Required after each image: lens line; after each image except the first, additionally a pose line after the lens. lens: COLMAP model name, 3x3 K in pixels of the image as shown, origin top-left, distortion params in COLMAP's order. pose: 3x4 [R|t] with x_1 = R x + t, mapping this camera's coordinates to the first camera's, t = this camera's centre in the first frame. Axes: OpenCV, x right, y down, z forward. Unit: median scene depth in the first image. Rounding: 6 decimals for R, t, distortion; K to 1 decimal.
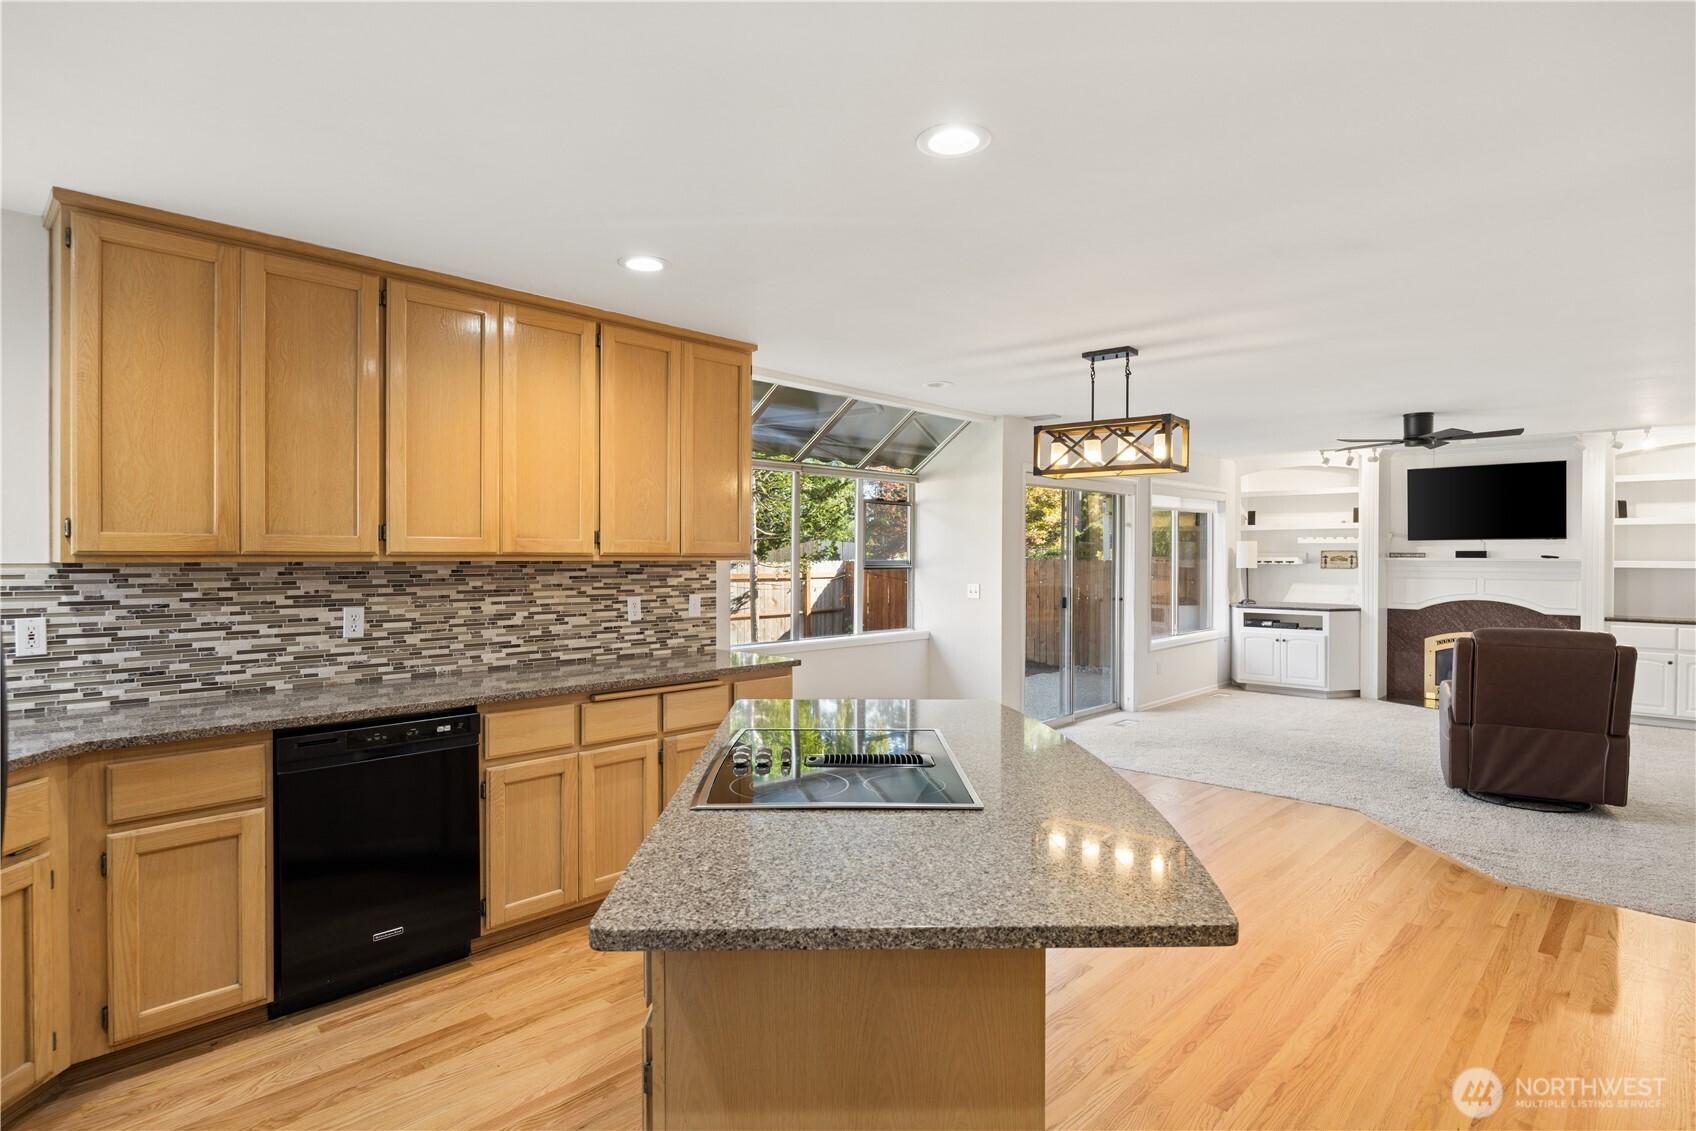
lens RADIAL K [[886.4, 0, 850.8], [0, 886.4, 560.3], [0, 0, 1]] dist [-0.002405, -0.001098]
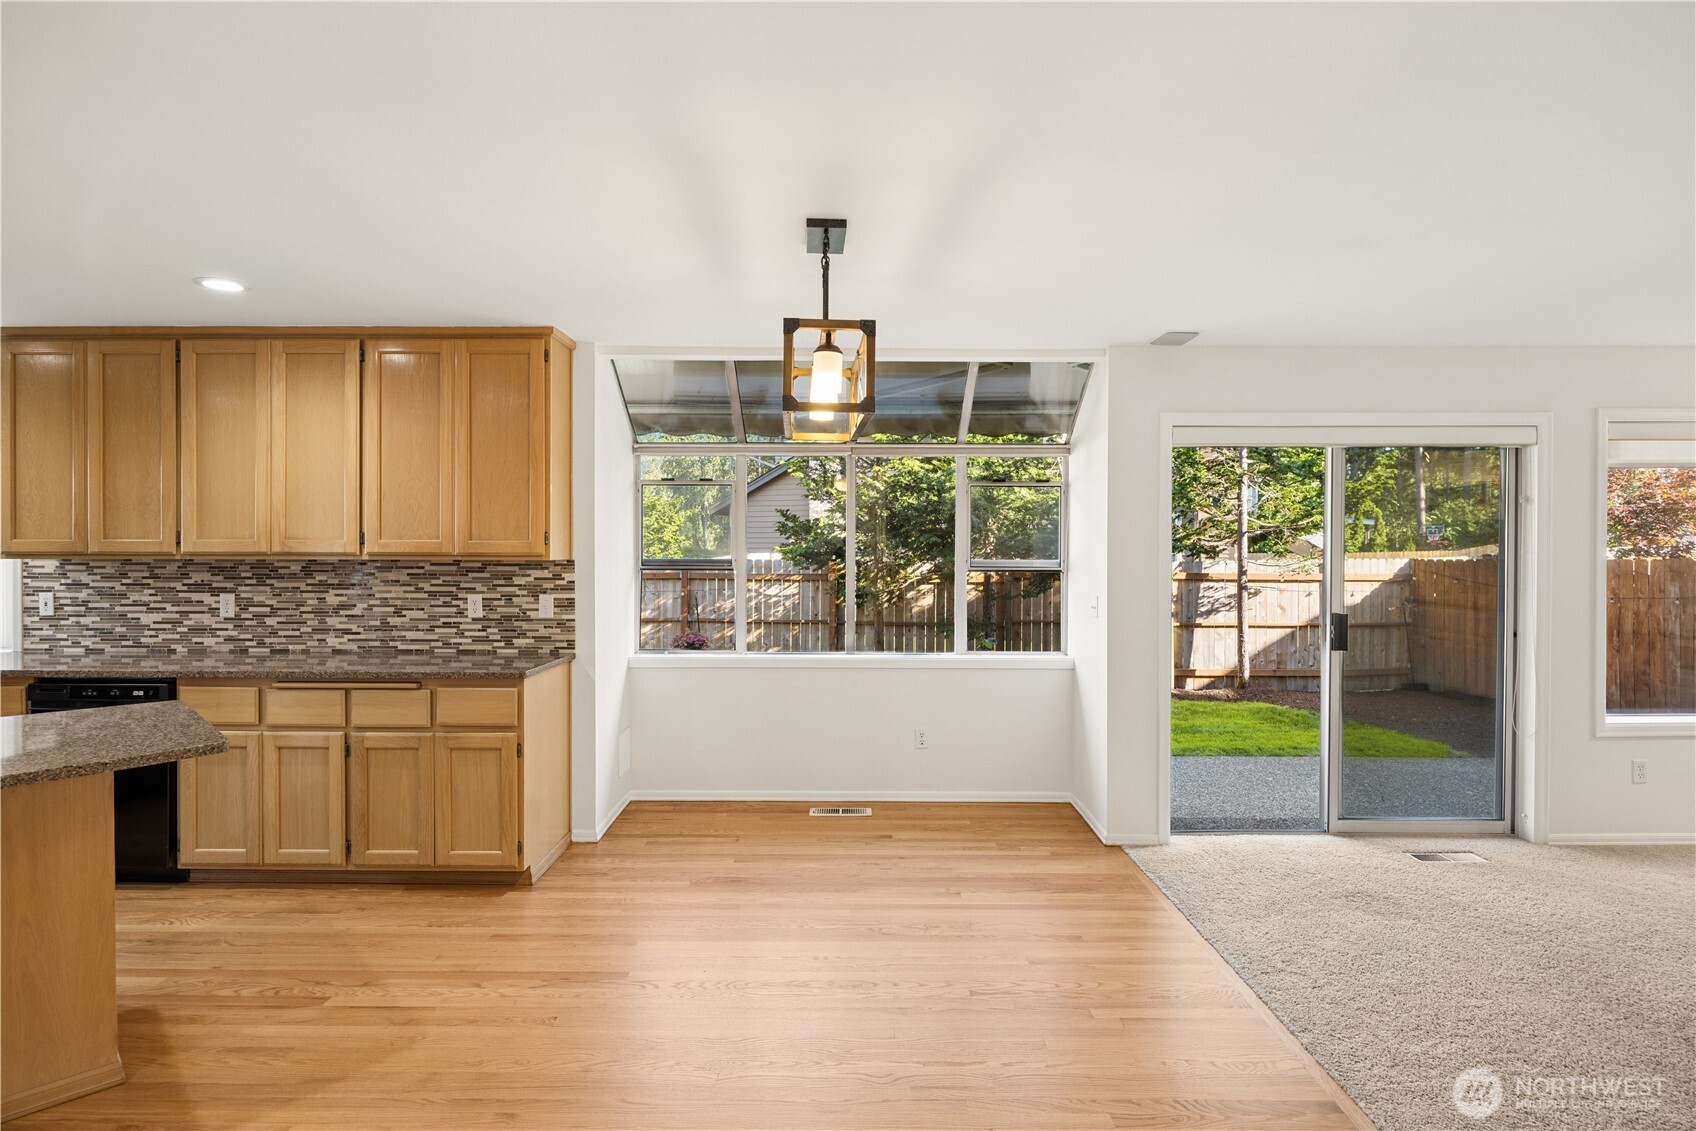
lens RADIAL K [[886.4, 0, 845.2], [0, 886.4, 550.4], [0, 0, 1]] dist [-0.002405, -0.001098]
pose [[0.686378, 0.003049, -0.727238, 0.741368], [-0.004656, 0.999989, -0.000202, -0.010851], [0.727230, 0.003525, 0.686385, 0.563682]]
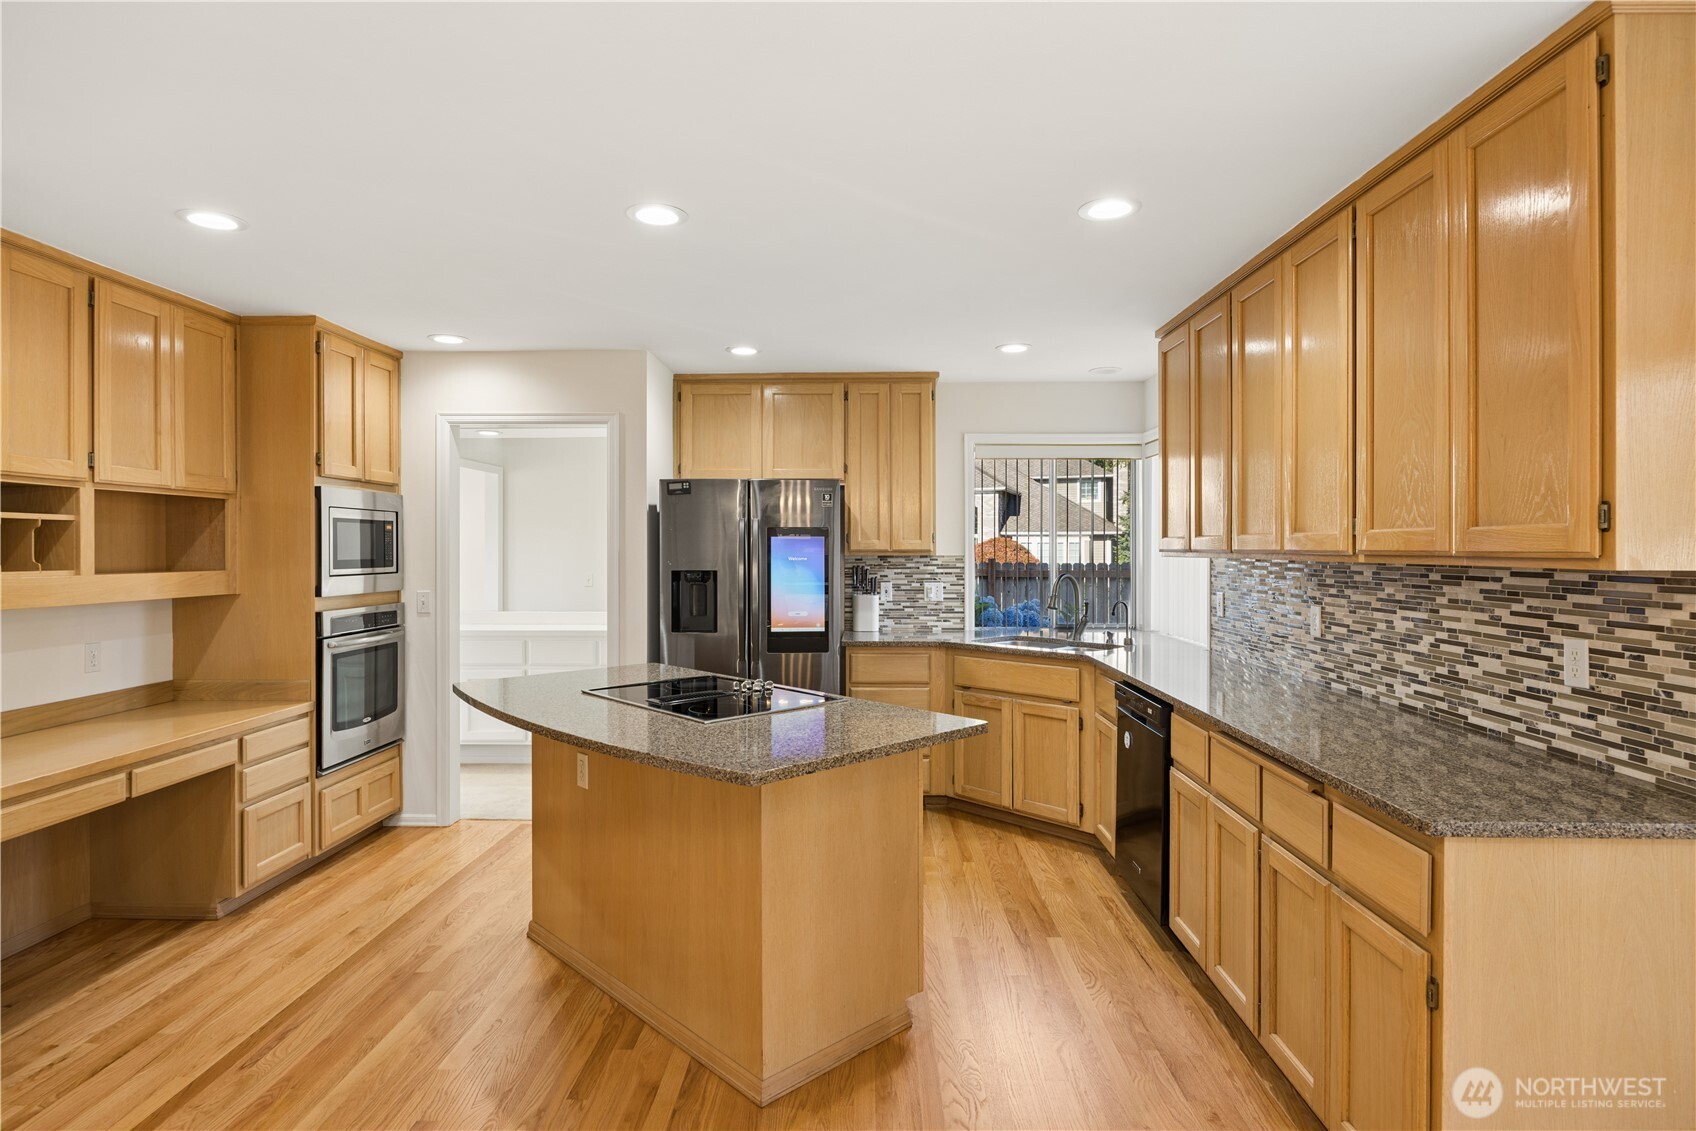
lens RADIAL K [[886.4, 0, 850.9], [0, 886.4, 552.7], [0, 0, 1]] dist [-0.002405, -0.001098]
pose [[-0.738263, 0.000232, -0.674513, 0.360552], [-0.006510, 0.999951, 0.007470, -0.007588], [0.674482, 0.009906, -0.738225, 1.013599]]
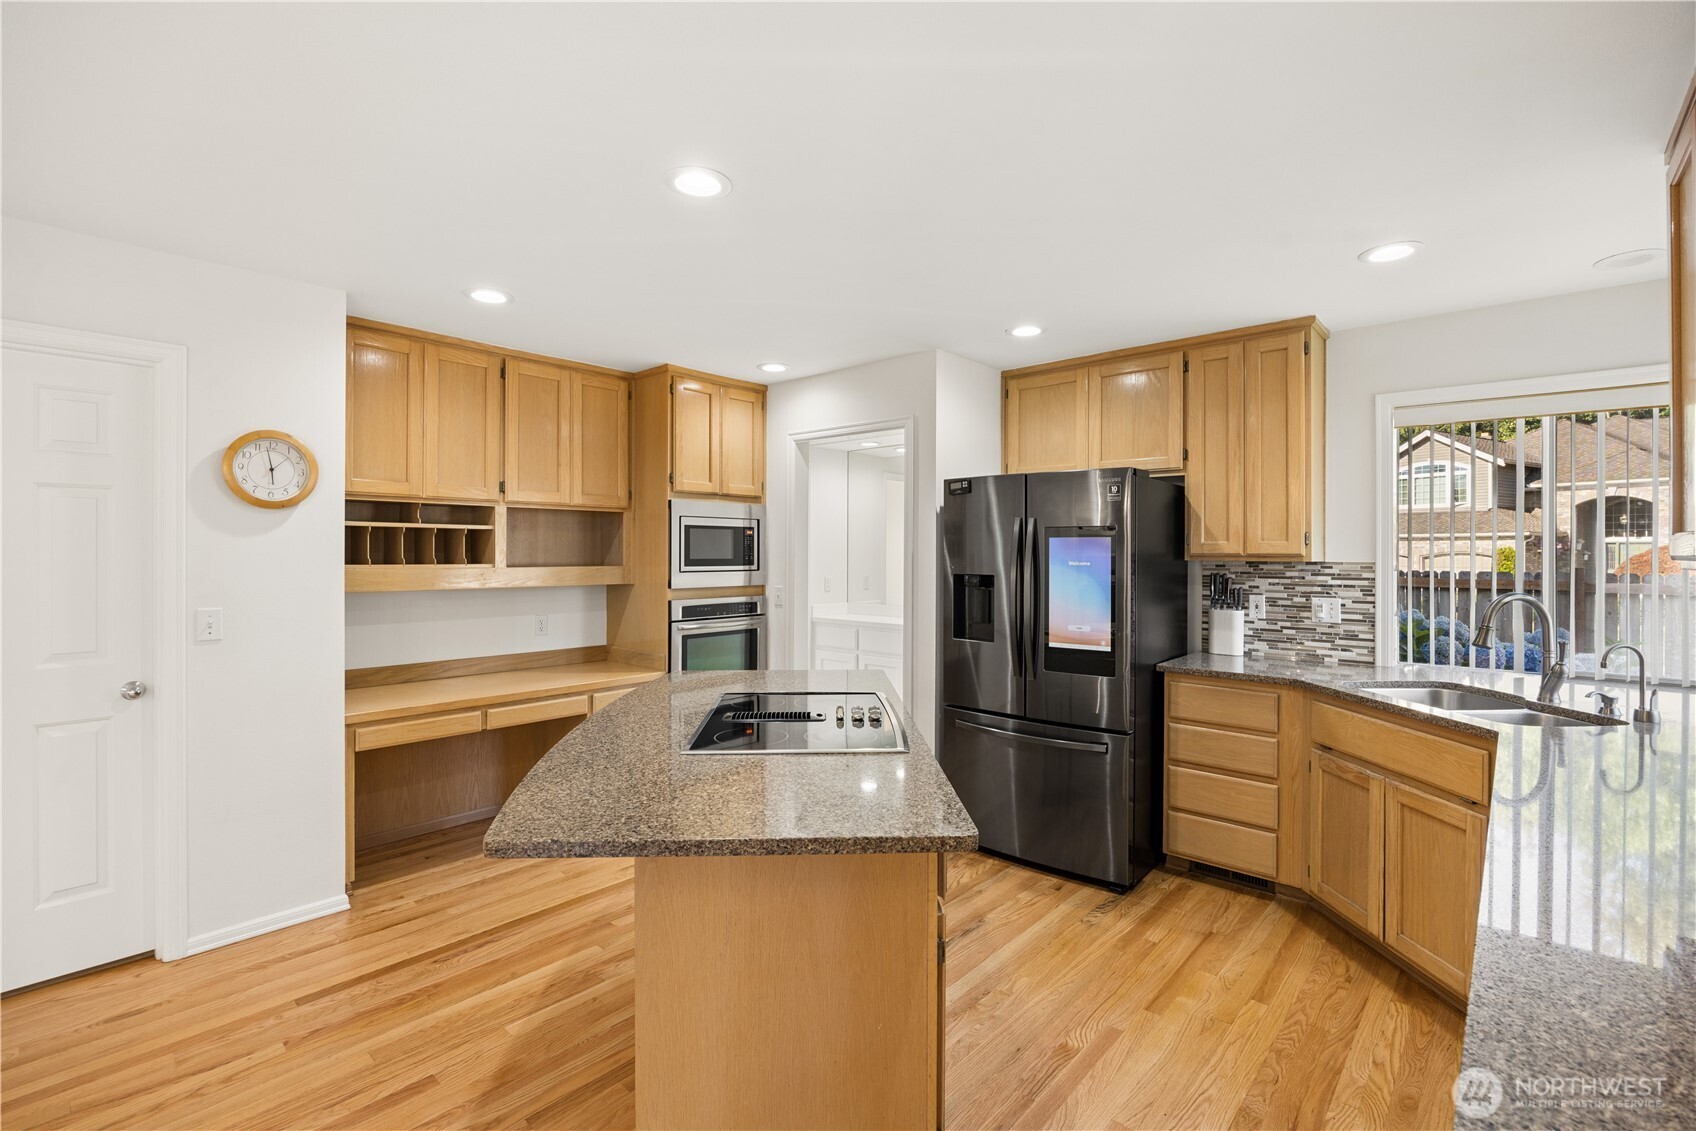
lens RADIAL K [[750.1, 0, 849.3], [0, 750.1, 553.6], [0, 0, 1]] dist [-0.011852, 0.001037]
pose [[-0.999430, -0.007143, -0.032982, -0.018647], [-0.007496, 0.999916, 0.010591, -0.008451], [0.032903, 0.010832, -0.999400, 0.947578]]
